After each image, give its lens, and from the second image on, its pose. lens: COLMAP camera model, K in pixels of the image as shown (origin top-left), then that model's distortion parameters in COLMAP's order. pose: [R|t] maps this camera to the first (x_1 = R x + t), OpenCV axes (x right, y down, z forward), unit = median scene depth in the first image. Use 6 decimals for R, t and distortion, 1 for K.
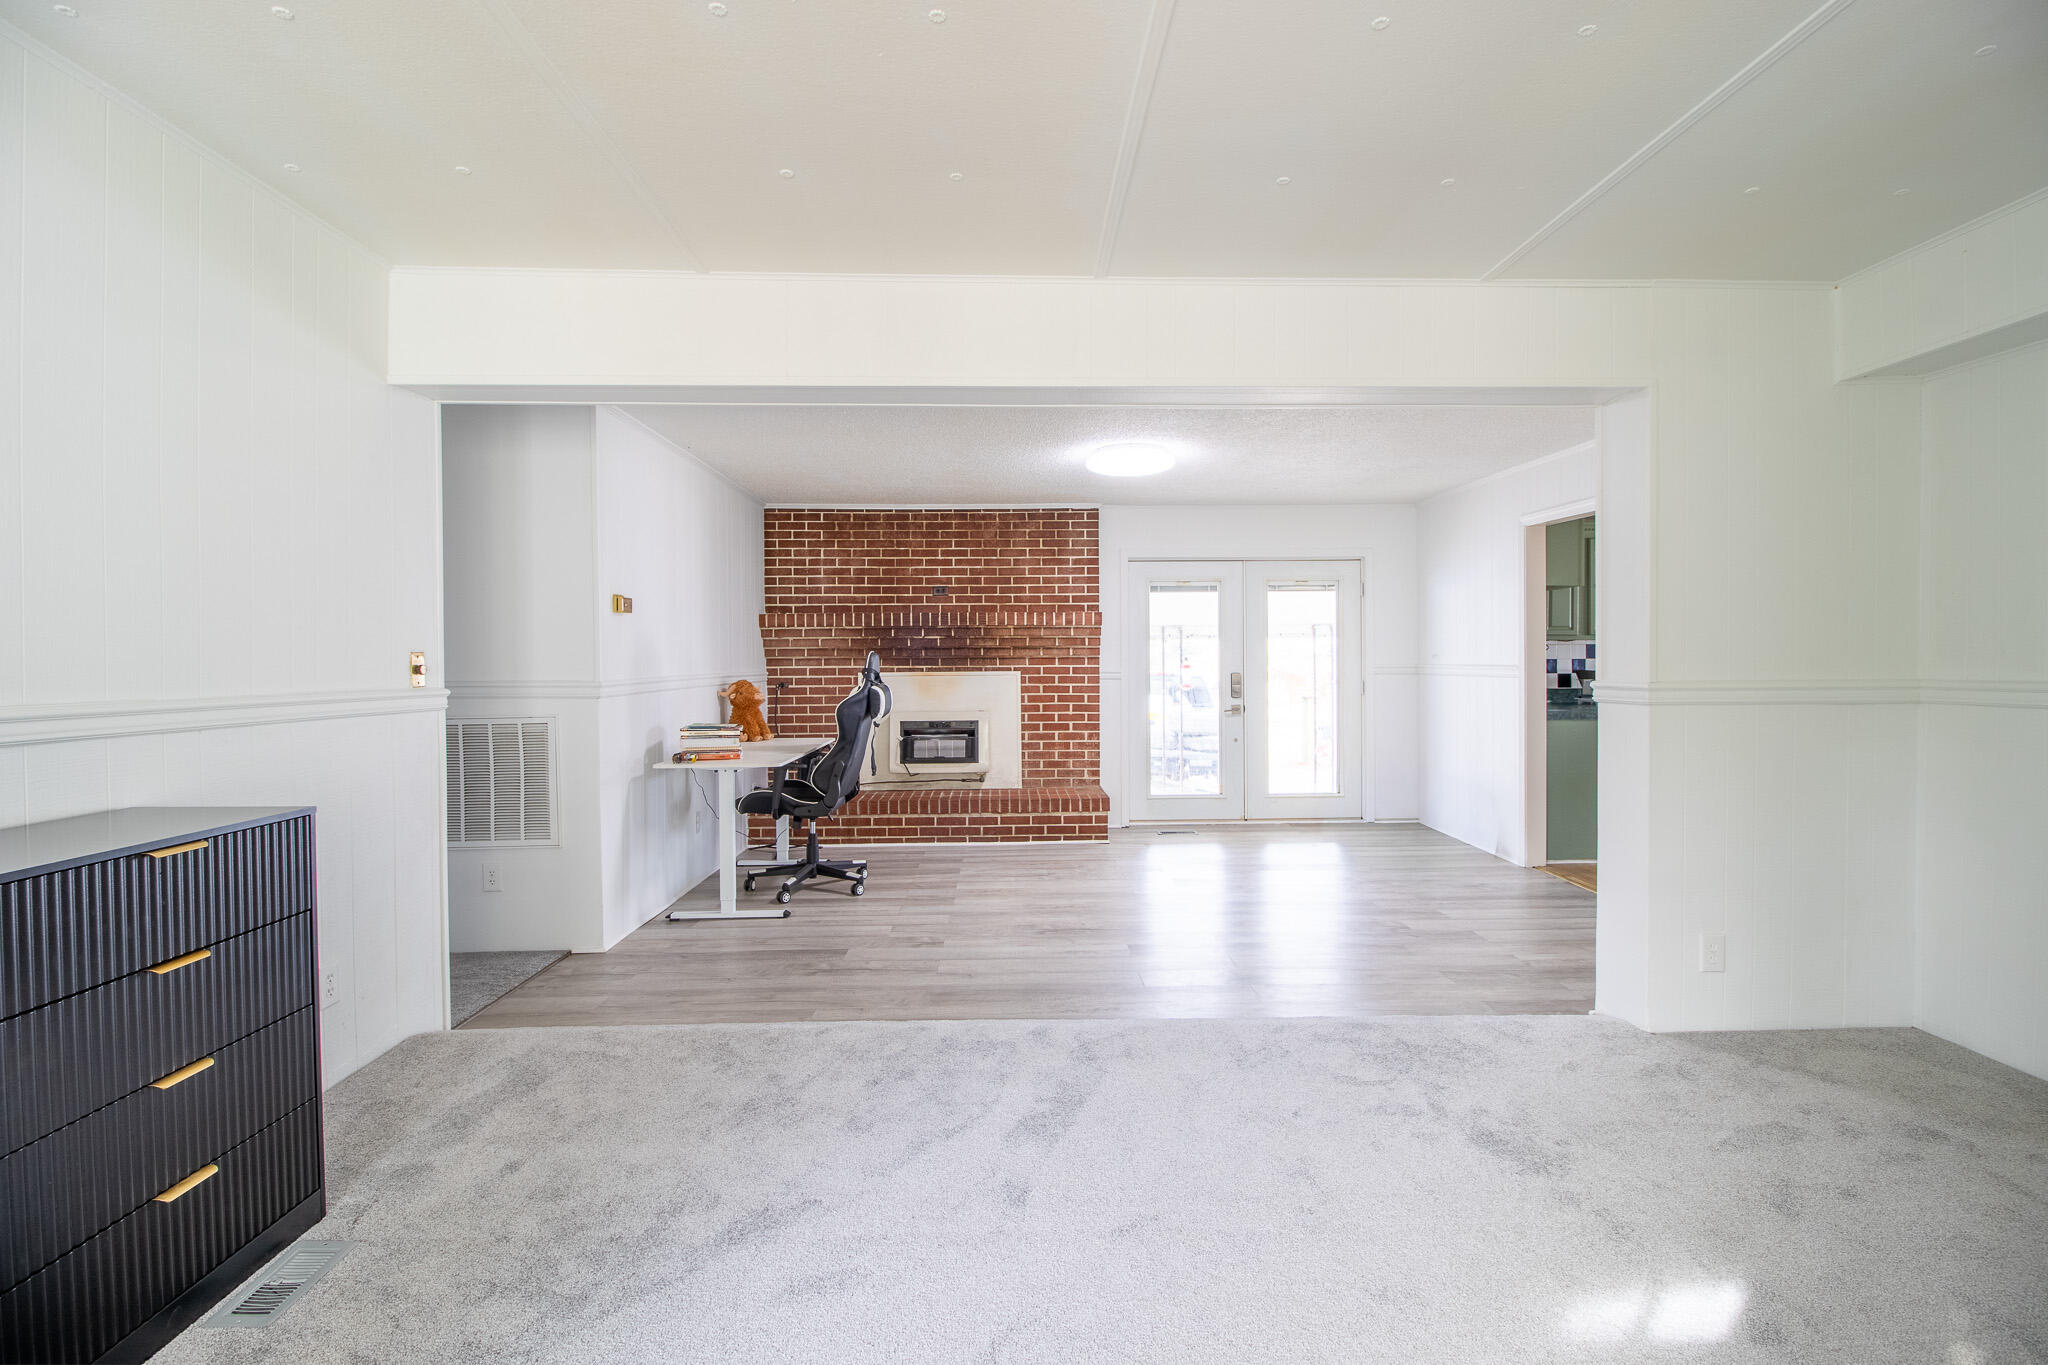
lens RADIAL K [[949.6, 0, 1029.1], [0, 949.6, 679.4], [0, 0, 1]] dist [-0.010142, -0.006775]
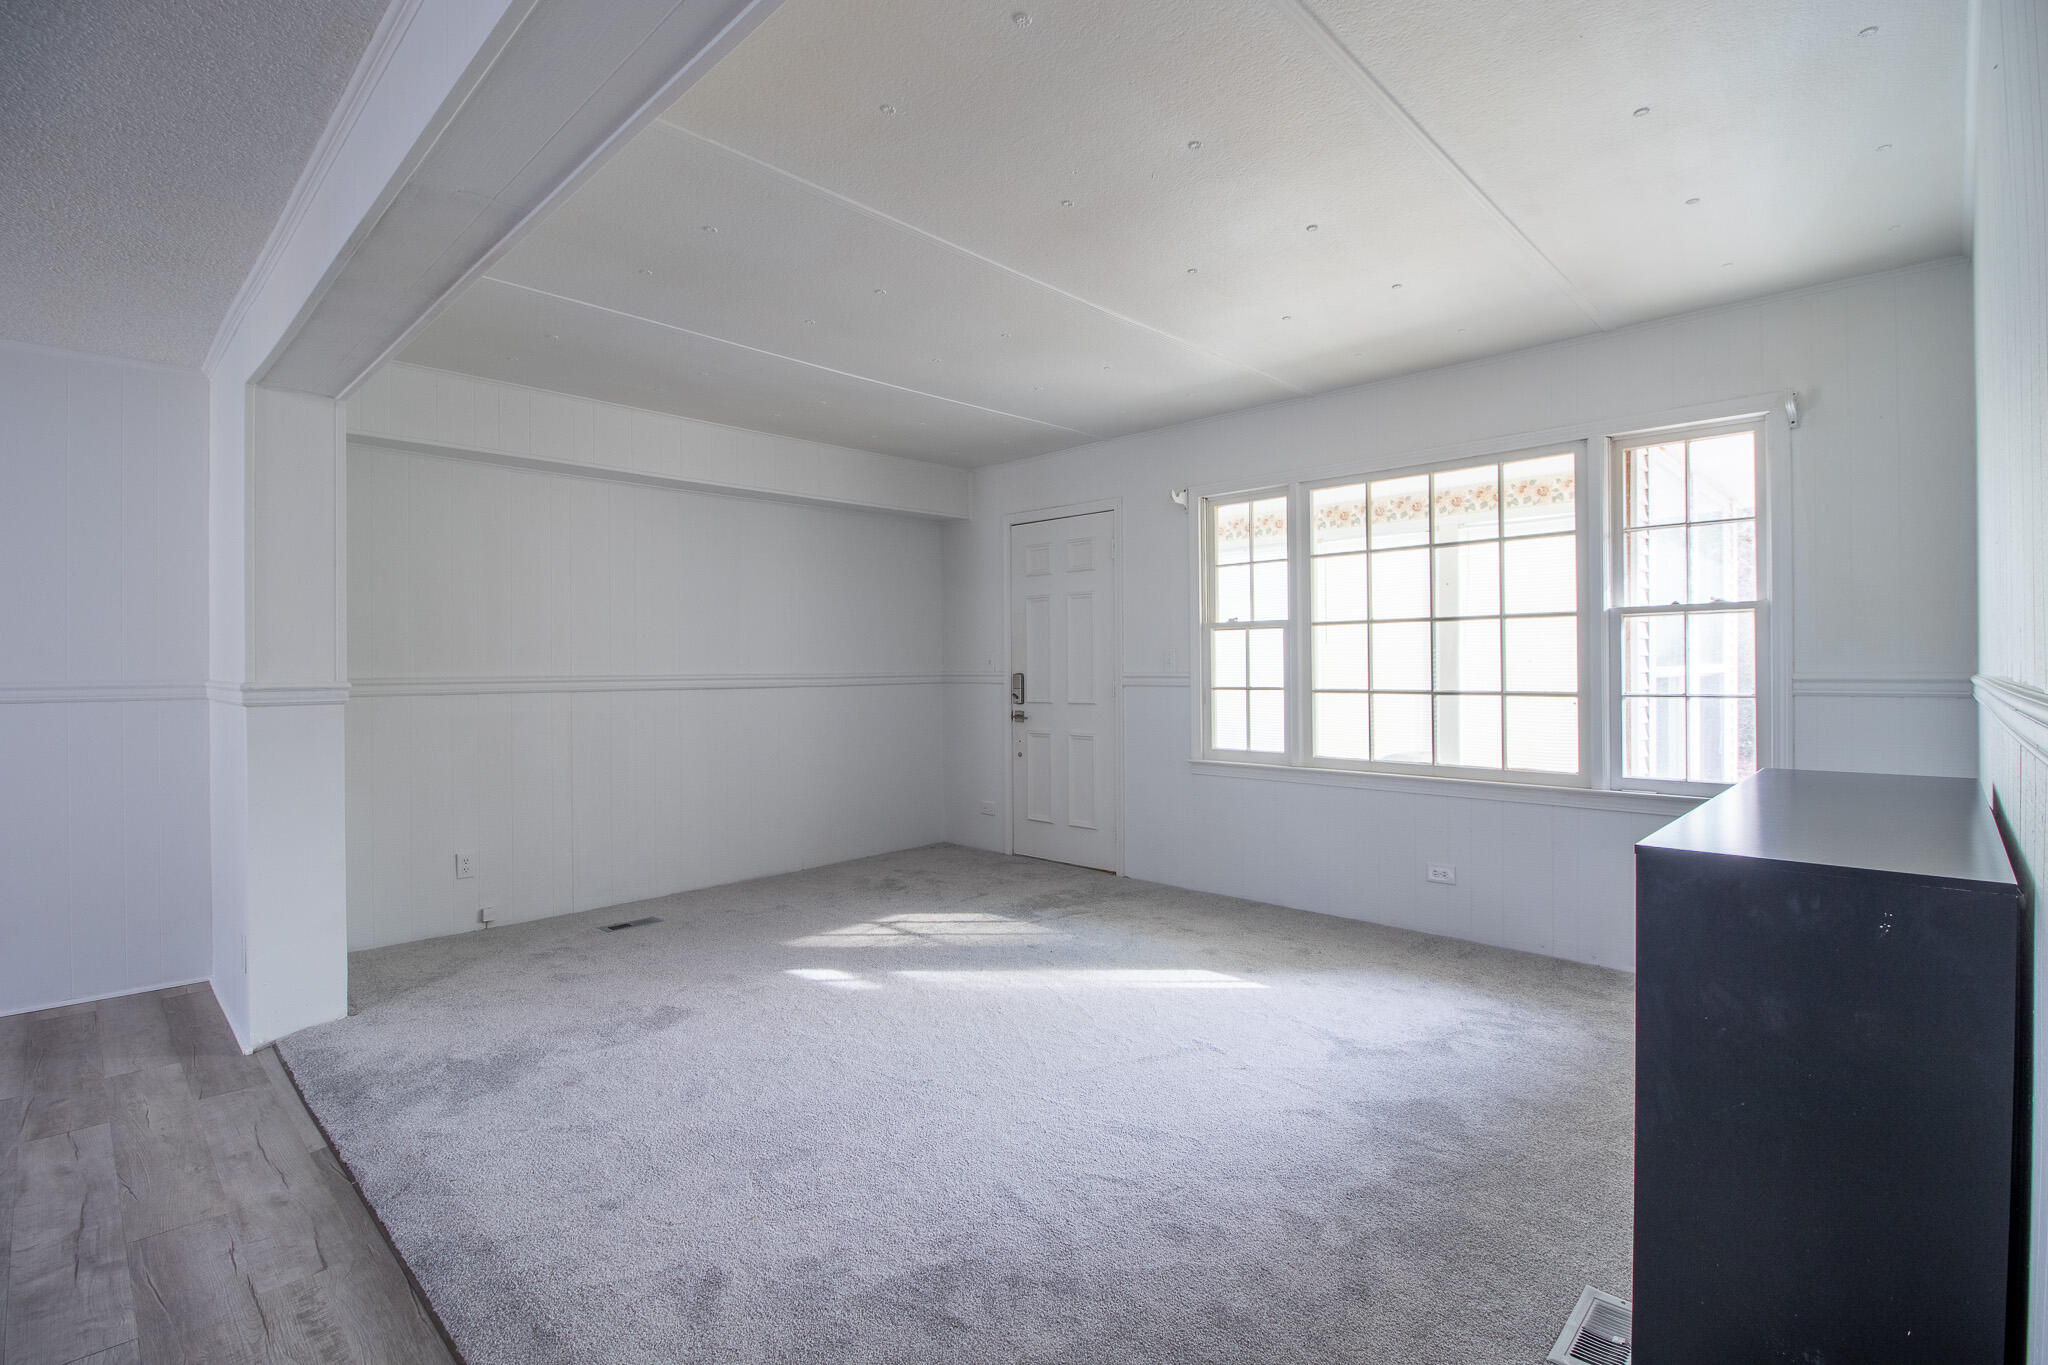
lens RADIAL K [[949.6, 0, 1039.8], [0, 949.6, 673.2], [0, 0, 1]] dist [-0.010142, -0.006775]
pose [[-0.707246, 0.003426, 0.706959, -0.275044], [0.022070, 0.999608, 0.017234, -0.003453], [-0.706623, 0.027792, -0.707044, 0.523163]]
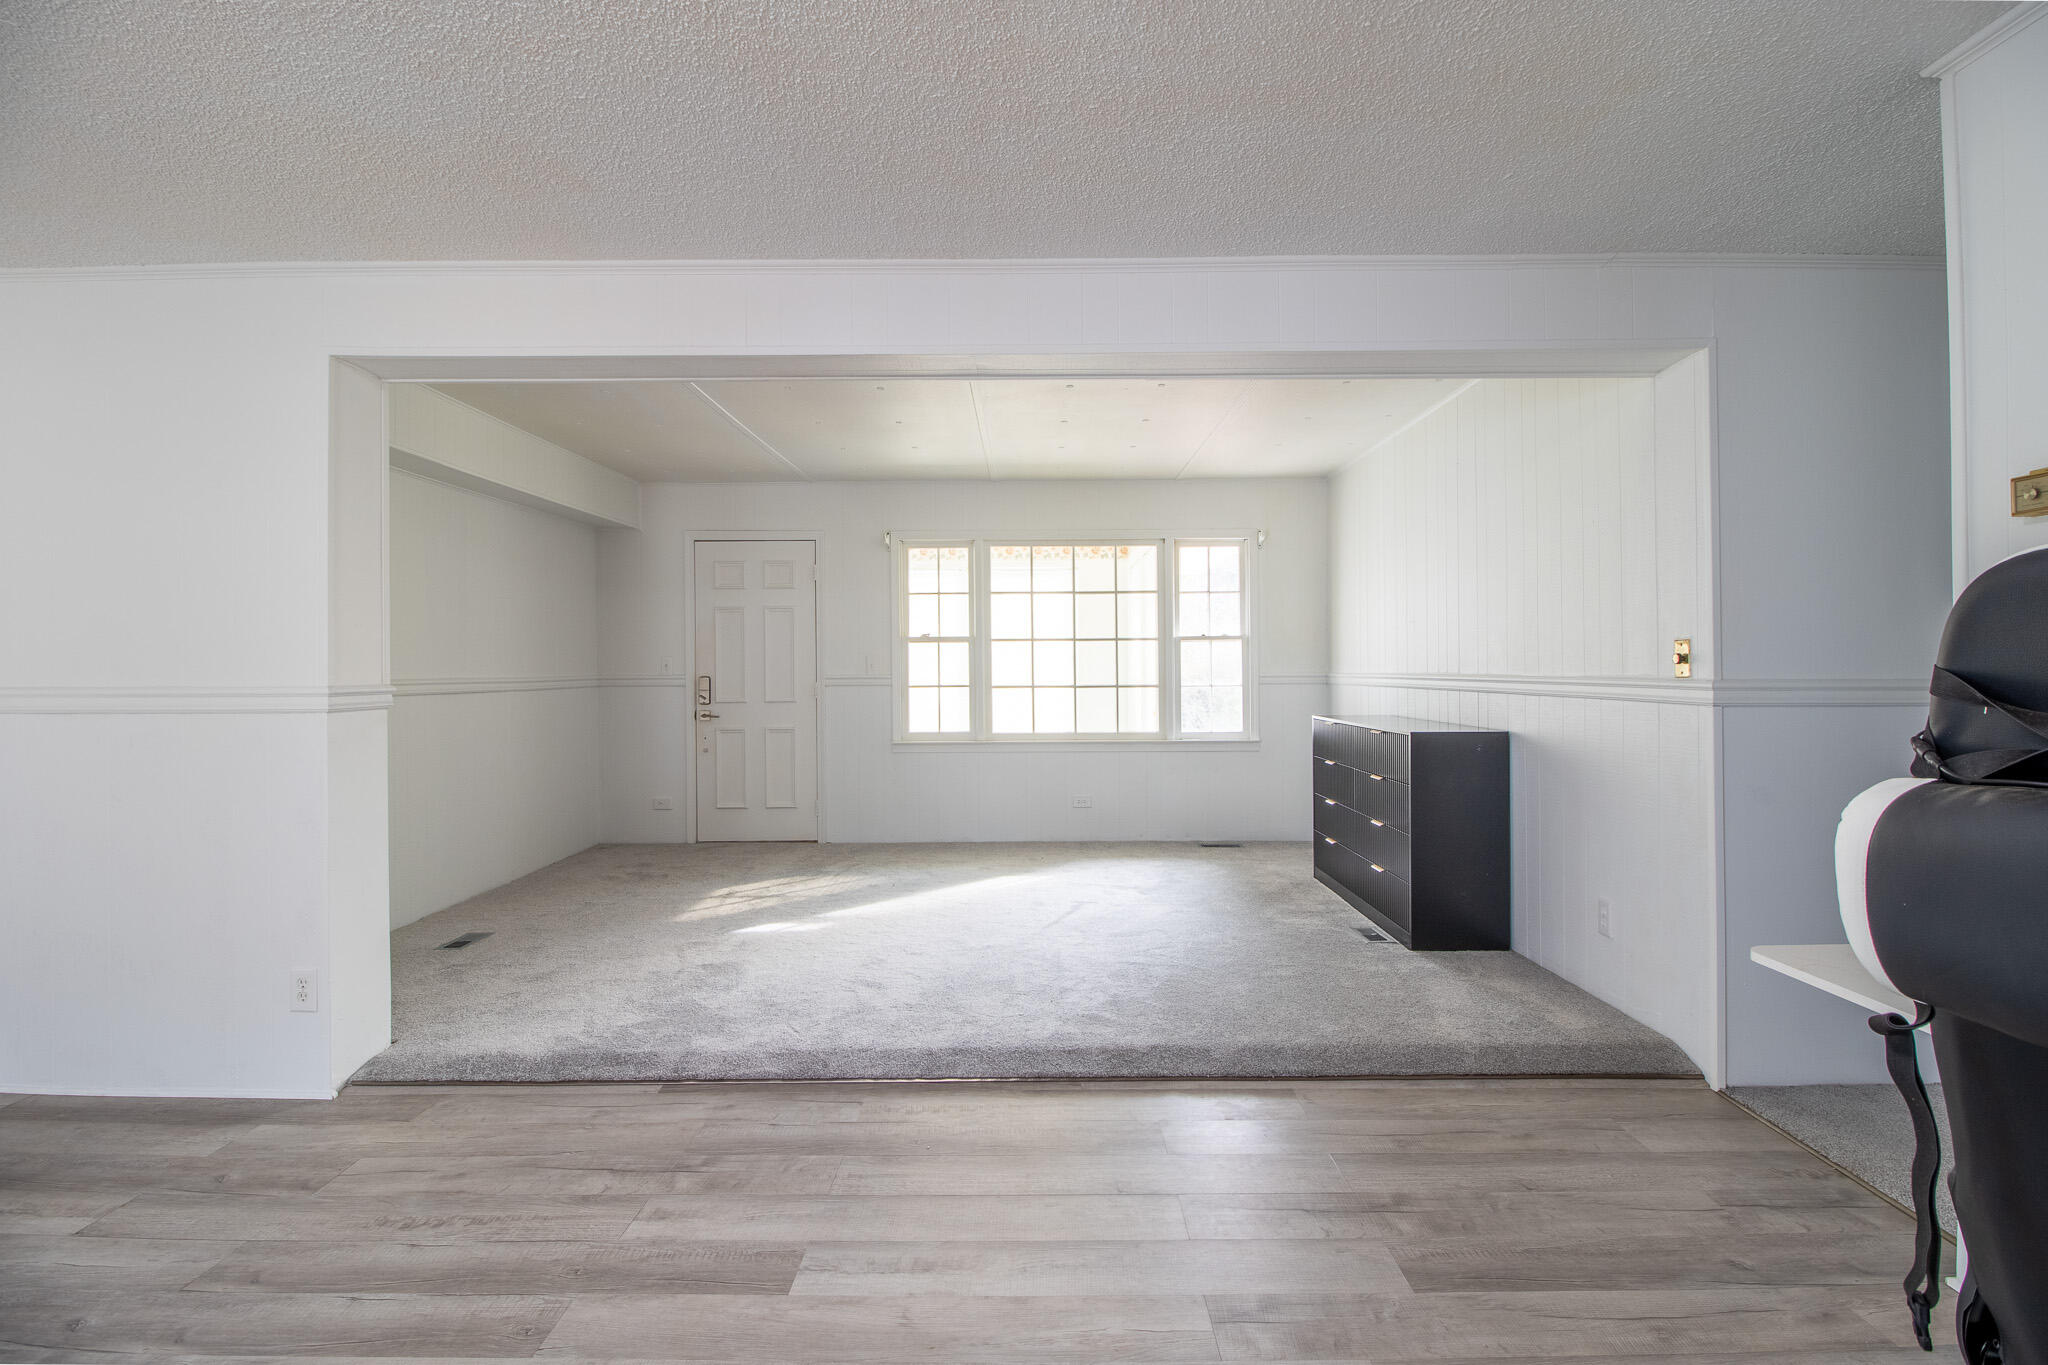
lens RADIAL K [[949.6, 0, 1045.7], [0, 949.6, 679.7], [0, 0, 1]] dist [-0.010142, -0.006775]
pose [[-0.999794, 0.010198, 0.017555, -0.016843], [0.010737, 0.999465, 0.030888, -0.011154], [-0.017230, 0.031070, -0.999369, 0.858651]]
